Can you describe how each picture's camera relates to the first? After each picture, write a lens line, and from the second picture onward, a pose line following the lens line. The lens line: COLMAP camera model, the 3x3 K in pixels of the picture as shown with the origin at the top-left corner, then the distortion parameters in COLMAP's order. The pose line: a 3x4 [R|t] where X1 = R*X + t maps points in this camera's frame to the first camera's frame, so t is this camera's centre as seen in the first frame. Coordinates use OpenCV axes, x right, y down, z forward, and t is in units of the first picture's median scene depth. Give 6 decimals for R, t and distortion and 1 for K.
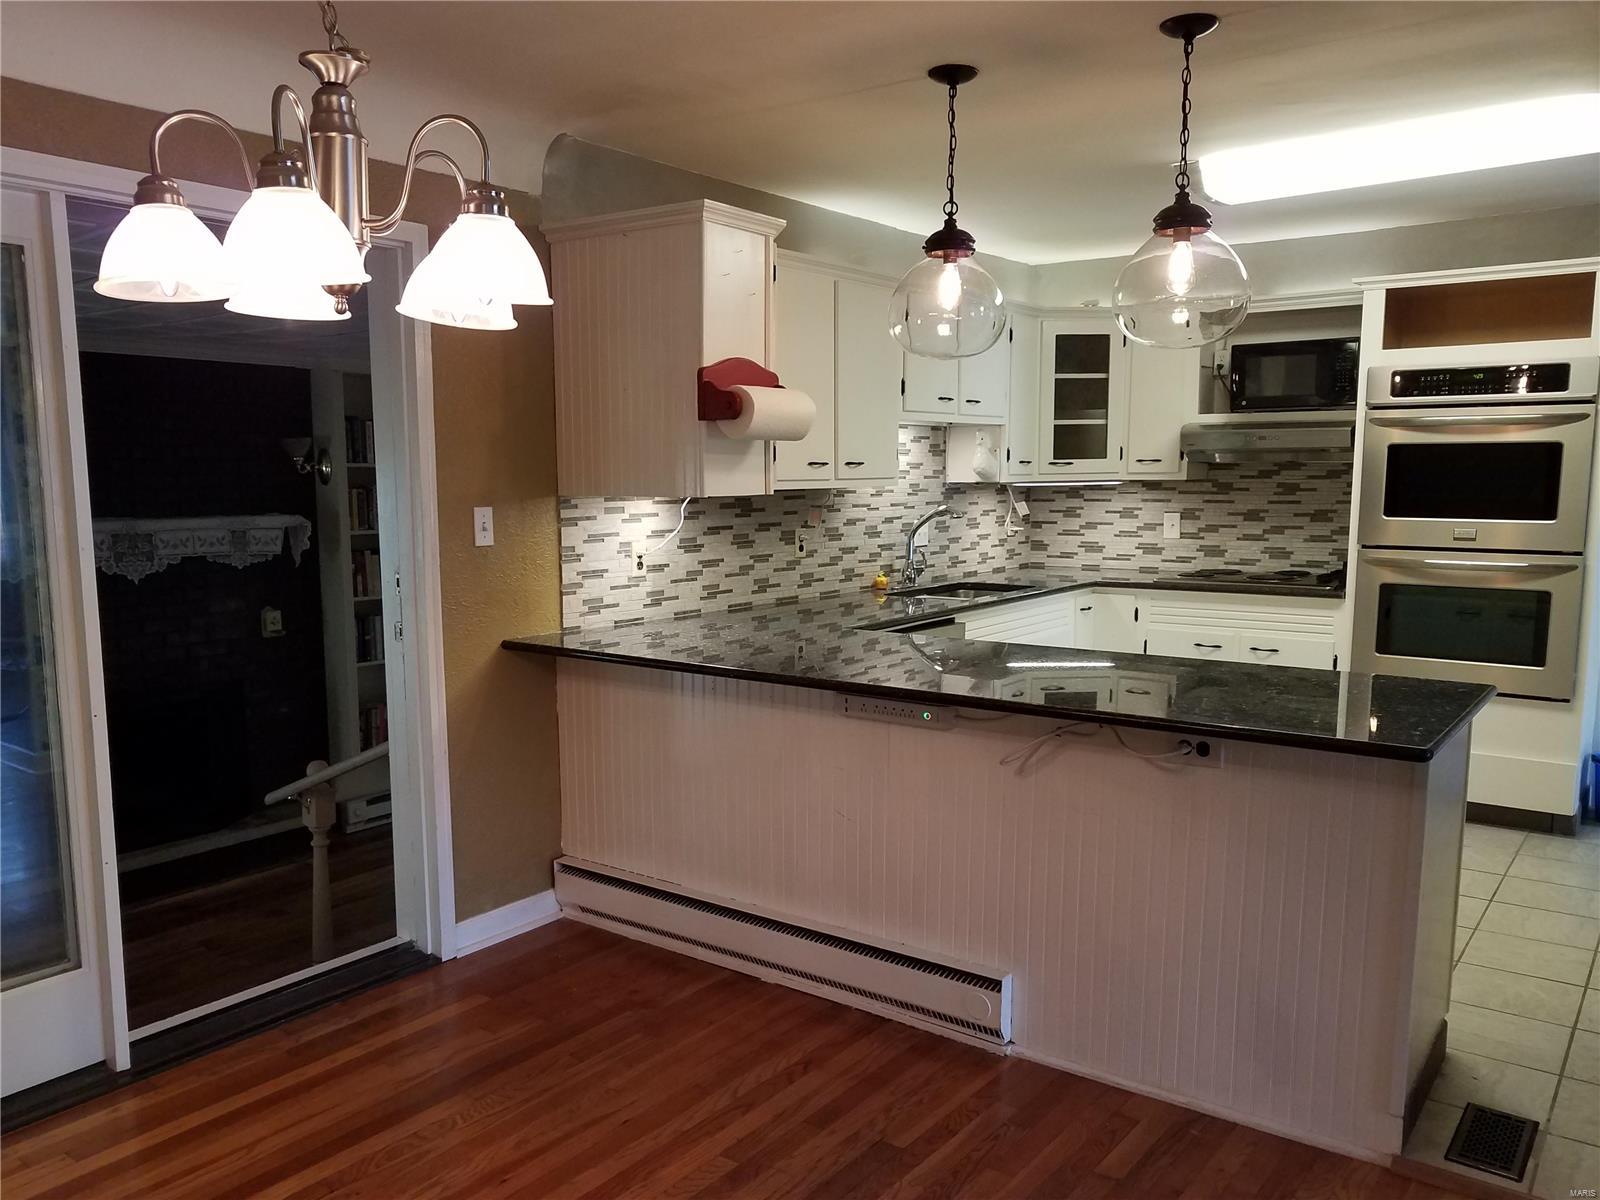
lens RADIAL K [[1257.9, 0, 756.3], [0, 1257.9, 644.3], [0, 0, 1]] dist [0.064383, -0.021569]
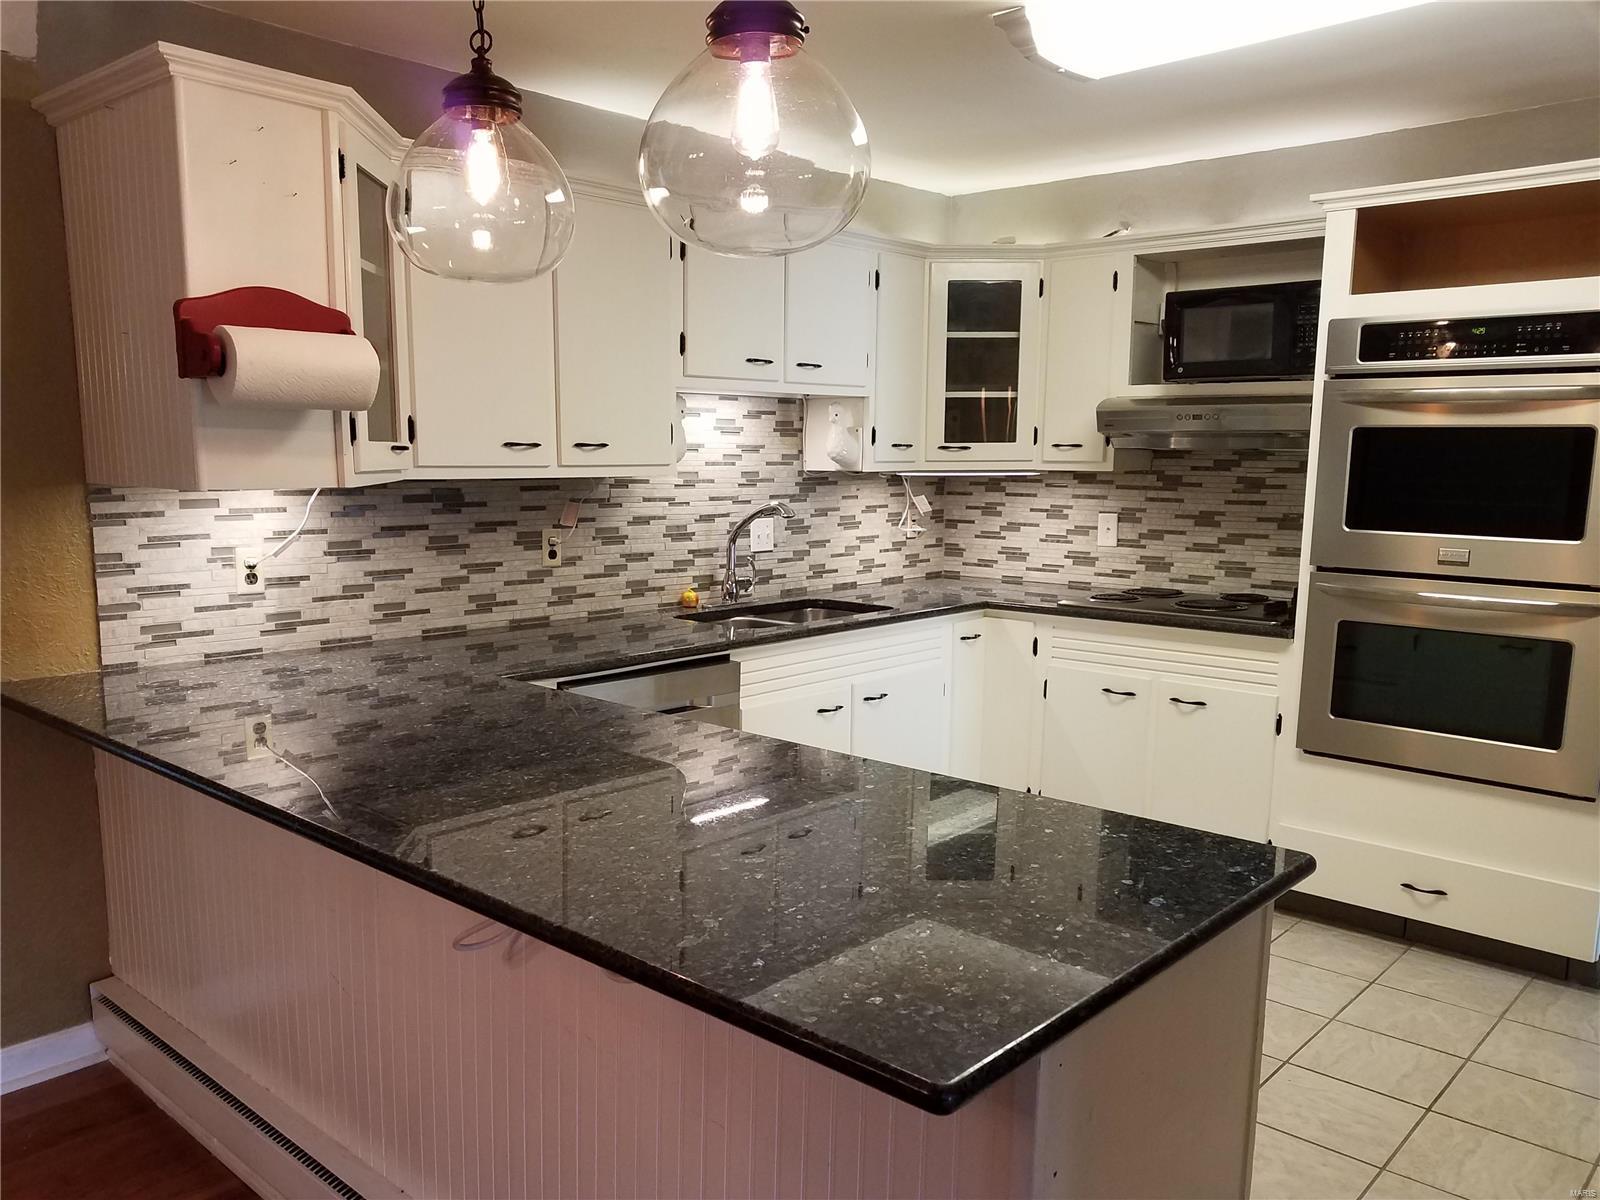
lens RADIAL K [[1257.9, 0, 754.9], [0, 1257.9, 645.9], [0, 0, 1]] dist [0.064383, -0.021569]
pose [[0.994215, 0.028629, -0.103521, 0.245974], [-0.026641, 0.999434, 0.020536, -0.040994], [0.104050, -0.017659, 0.994415, 0.256744]]
